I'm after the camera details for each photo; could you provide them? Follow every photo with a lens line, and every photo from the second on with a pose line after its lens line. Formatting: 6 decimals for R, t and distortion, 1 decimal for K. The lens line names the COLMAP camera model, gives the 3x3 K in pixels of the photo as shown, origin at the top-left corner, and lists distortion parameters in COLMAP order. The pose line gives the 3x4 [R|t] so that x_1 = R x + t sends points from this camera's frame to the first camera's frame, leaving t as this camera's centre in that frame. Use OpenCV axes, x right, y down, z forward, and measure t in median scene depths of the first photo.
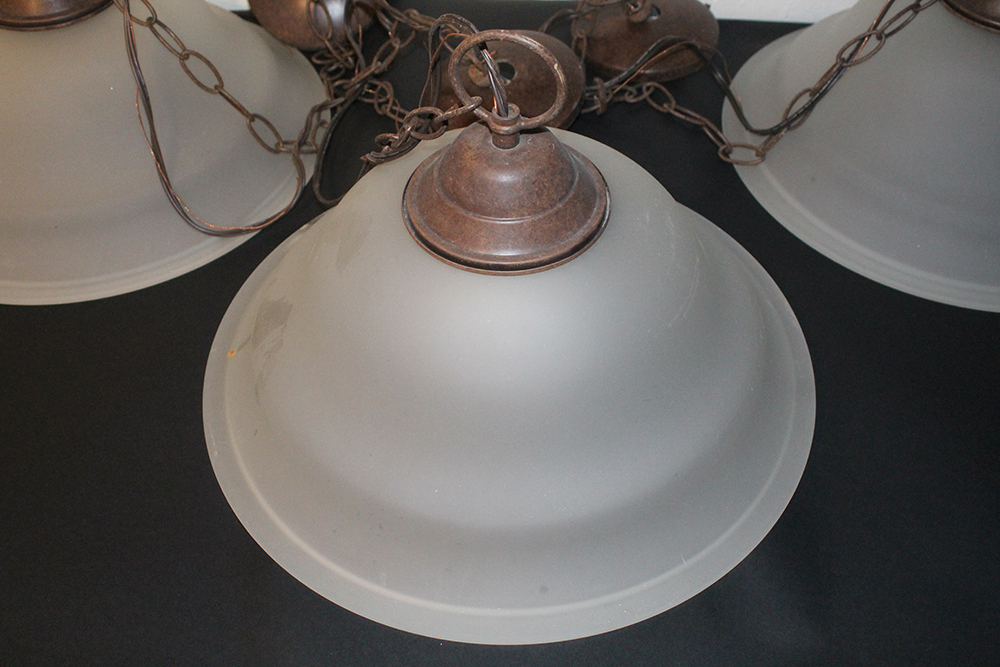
lens RADIAL K [[1113.8, 0, 497.6], [0, 1113.8, 320.4], [0, 0, 1]] dist [-0.050239, 0.000000]
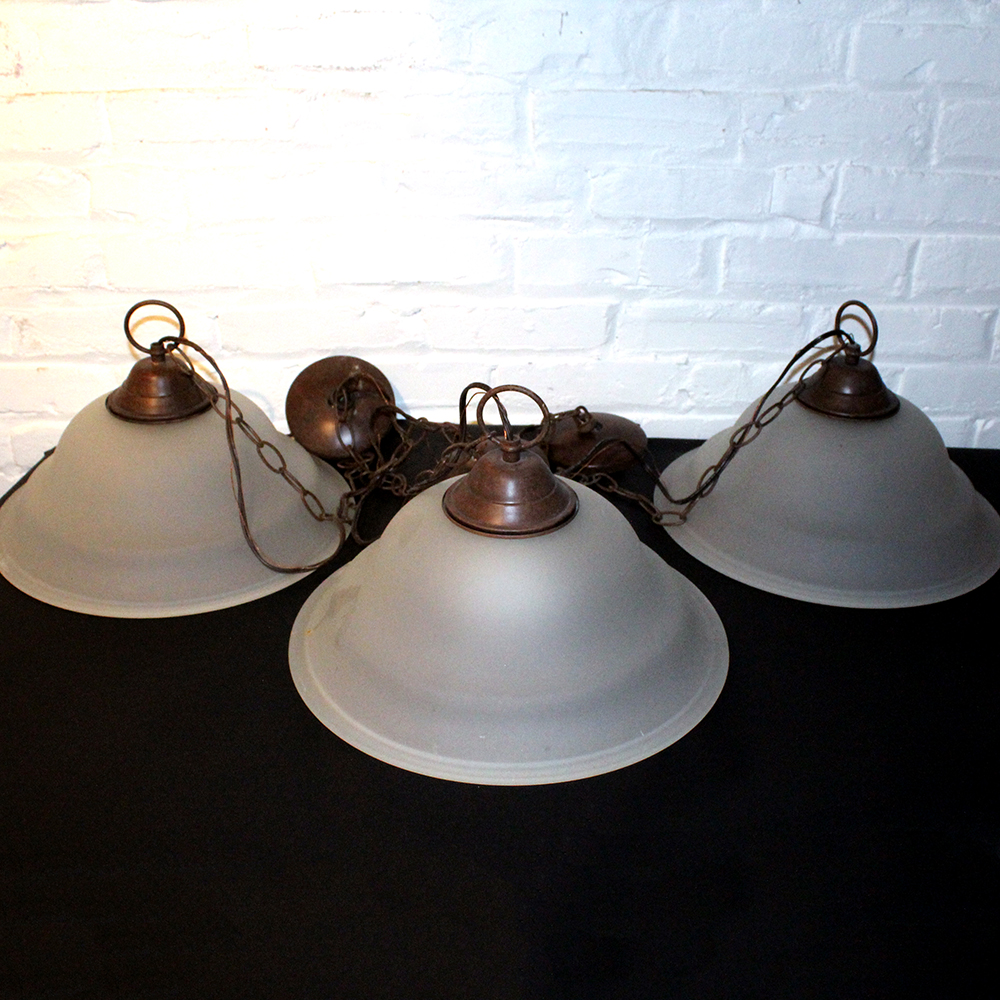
lens RADIAL K [[1307.4, 0, 482.7], [0, 1307.4, 480.9], [0, 0, 1]] dist [-0.160669, 0.000000]
pose [[0.998458, -0.011575, 0.054300, -0.095683], [0.028818, 0.944004, -0.328674, 0.340161], [-0.047455, 0.329732, 0.942881, -0.519510]]
